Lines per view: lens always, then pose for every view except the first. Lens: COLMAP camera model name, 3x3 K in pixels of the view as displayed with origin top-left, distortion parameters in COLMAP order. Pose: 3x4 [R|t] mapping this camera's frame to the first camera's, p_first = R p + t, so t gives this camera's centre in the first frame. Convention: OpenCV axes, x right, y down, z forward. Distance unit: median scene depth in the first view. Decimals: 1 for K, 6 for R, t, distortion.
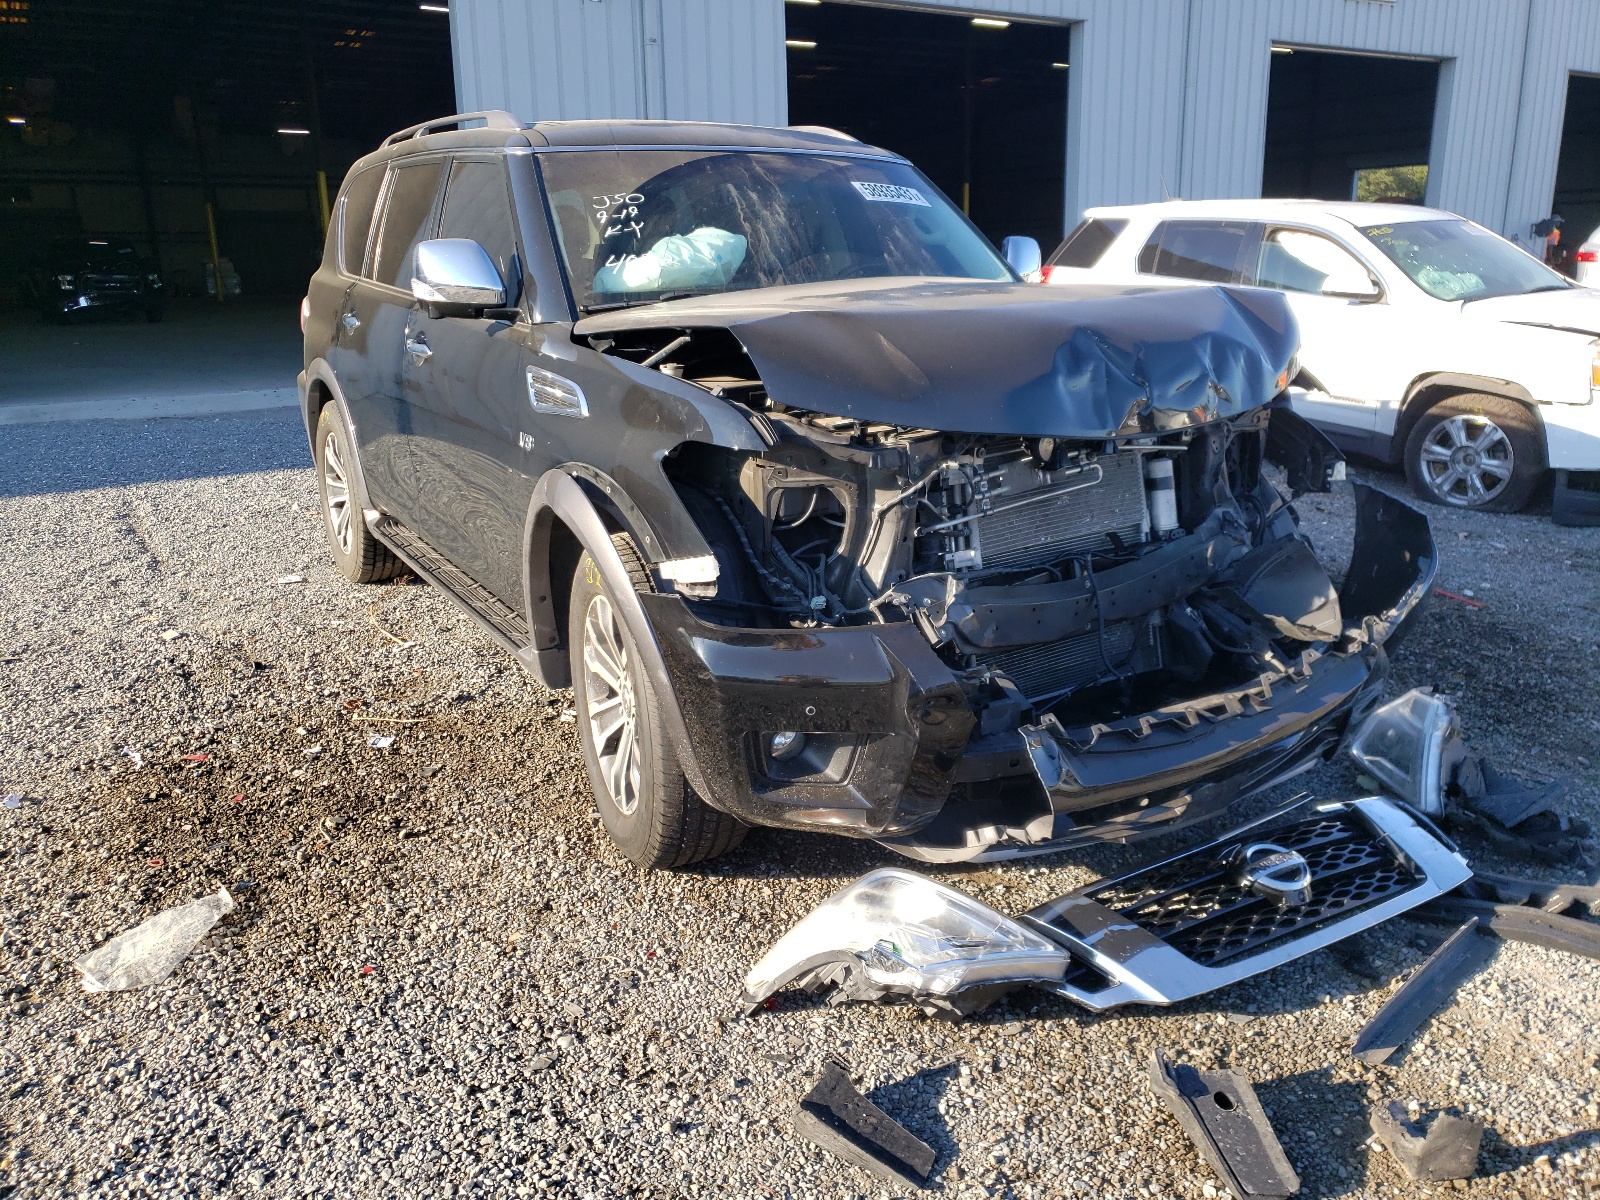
lens RADIAL K [[1196.6, 0, 726.7], [0, 1196.6, 598.7], [0, 0, 1]] dist [0.019617, 0.000099]
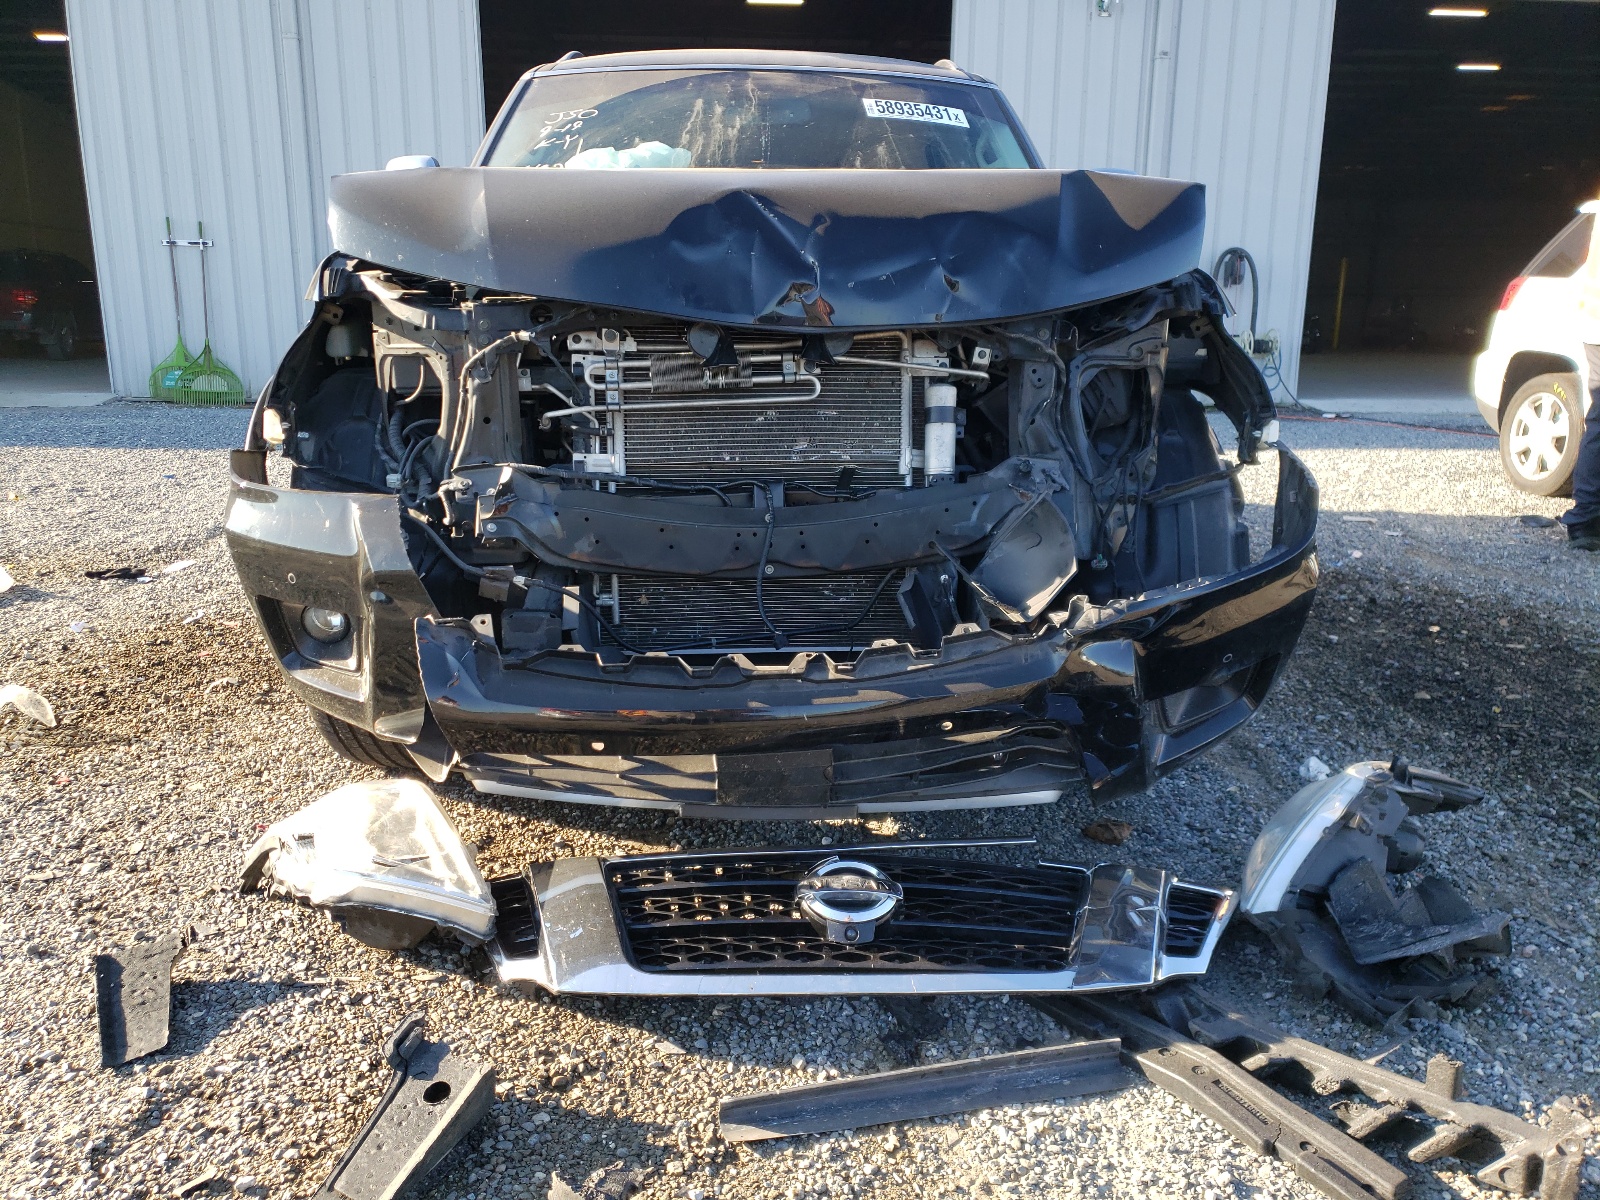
lens RADIAL K [[1196.6, 0, 726.7], [0, 1196.6, 598.7], [0, 0, 1]] dist [0.019617, 0.000099]
pose [[0.882127, 0.141154, -0.449364, 0.665694], [-0.159283, 0.987230, -0.002572, 0.051777], [0.443263, 0.073845, 0.893345, 0.267248]]
